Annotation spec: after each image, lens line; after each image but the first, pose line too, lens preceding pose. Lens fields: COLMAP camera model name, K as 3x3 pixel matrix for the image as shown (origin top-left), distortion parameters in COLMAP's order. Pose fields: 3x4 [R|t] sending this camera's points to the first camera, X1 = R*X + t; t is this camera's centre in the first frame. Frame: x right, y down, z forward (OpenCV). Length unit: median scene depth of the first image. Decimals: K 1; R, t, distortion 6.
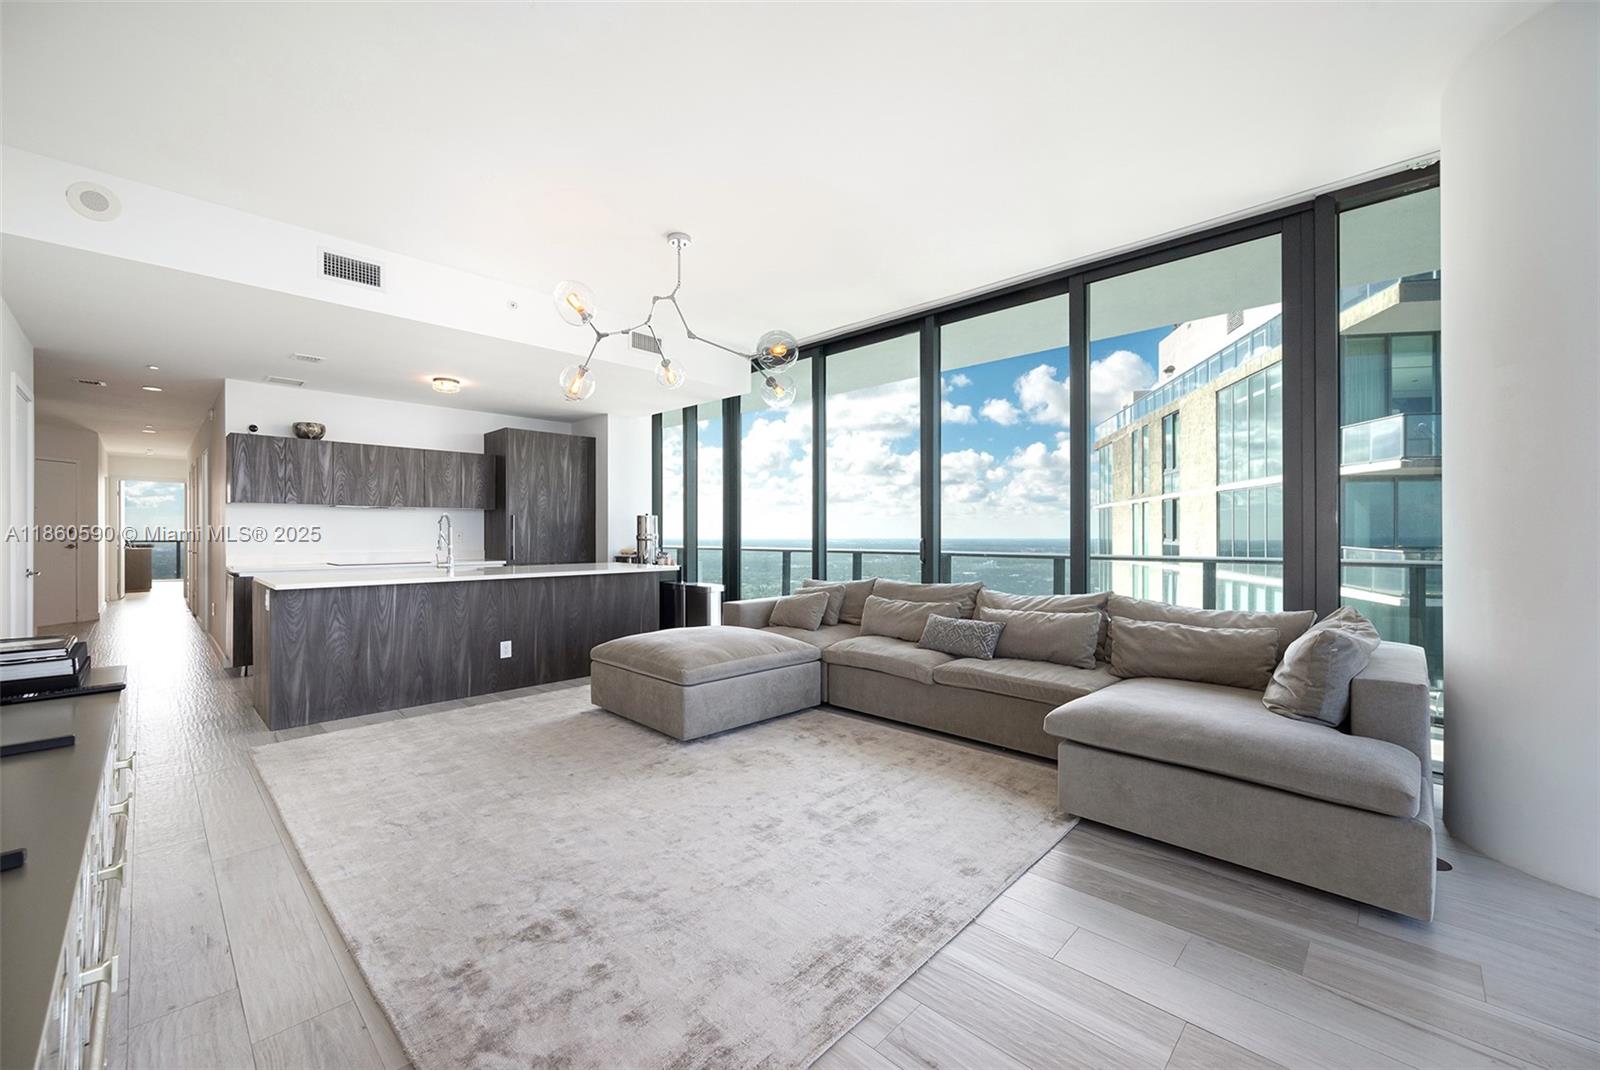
lens RADIAL K [[650.8, 0, 814.3], [0, 650.8, 525.3], [0, 0, 1]] dist [0.002149, 0.000717]
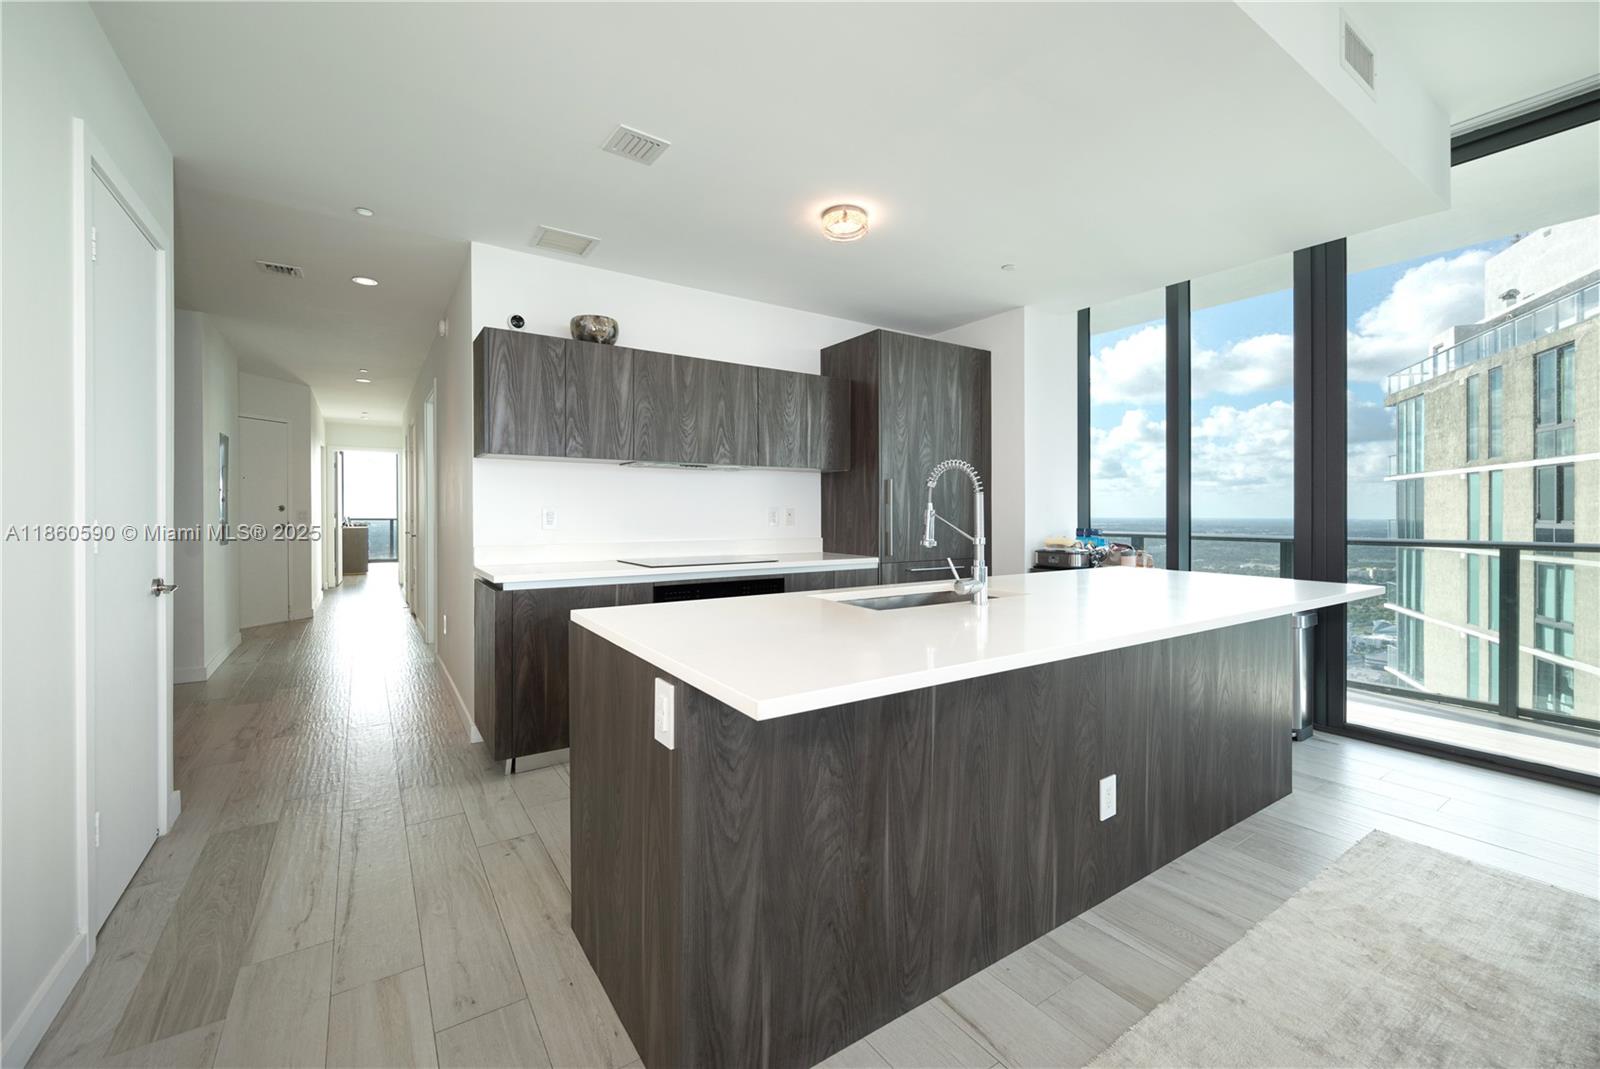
lens RADIAL K [[650.8, 0, 813.8], [0, 650.8, 507.0], [0, 0, 1]] dist [0.002149, 0.000717]
pose [[0.981279, -0.000432, -0.192592, -0.416776], [0.001483, 0.999985, 0.005315, 0.006302], [0.192587, -0.005502, 0.981265, 0.413675]]
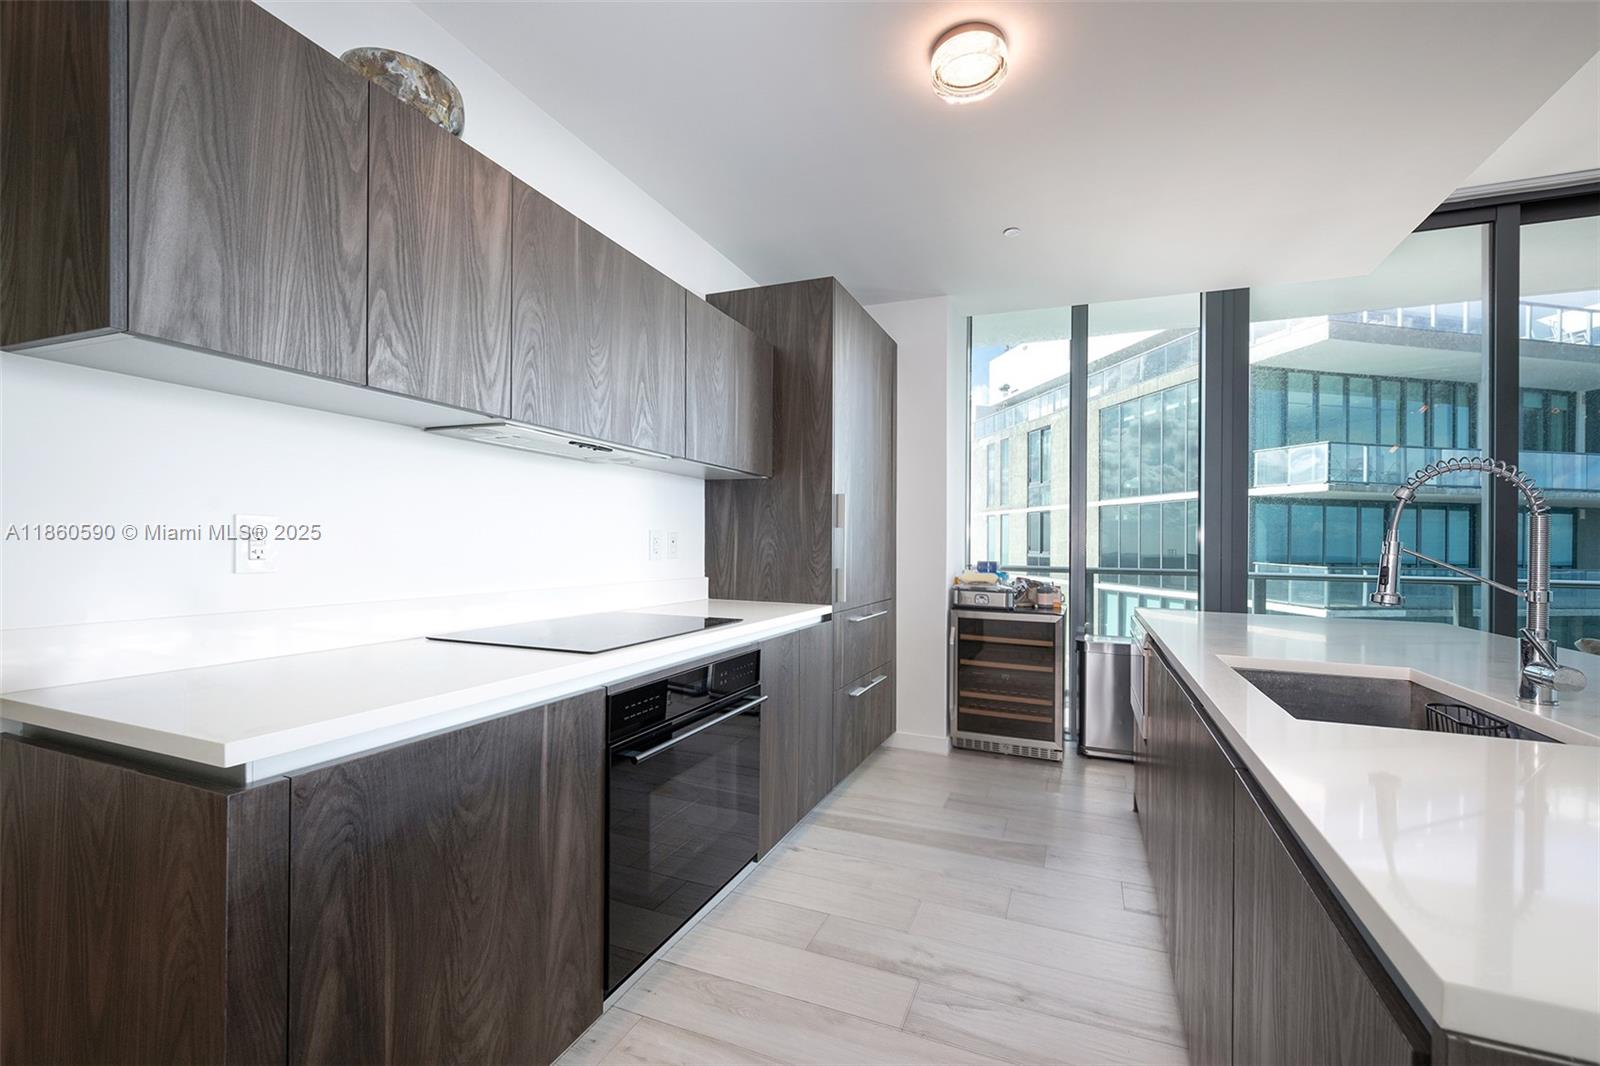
lens RADIAL K [[650.8, 0, 800.8], [0, 650.8, 539.9], [0, 0, 1]] dist [0.002149, 0.000717]
pose [[0.922566, 0.018571, 0.385392, -0.642983], [-0.024354, 0.999652, 0.010131, 0.010329], [-0.385070, -0.018732, 0.922697, 0.627534]]
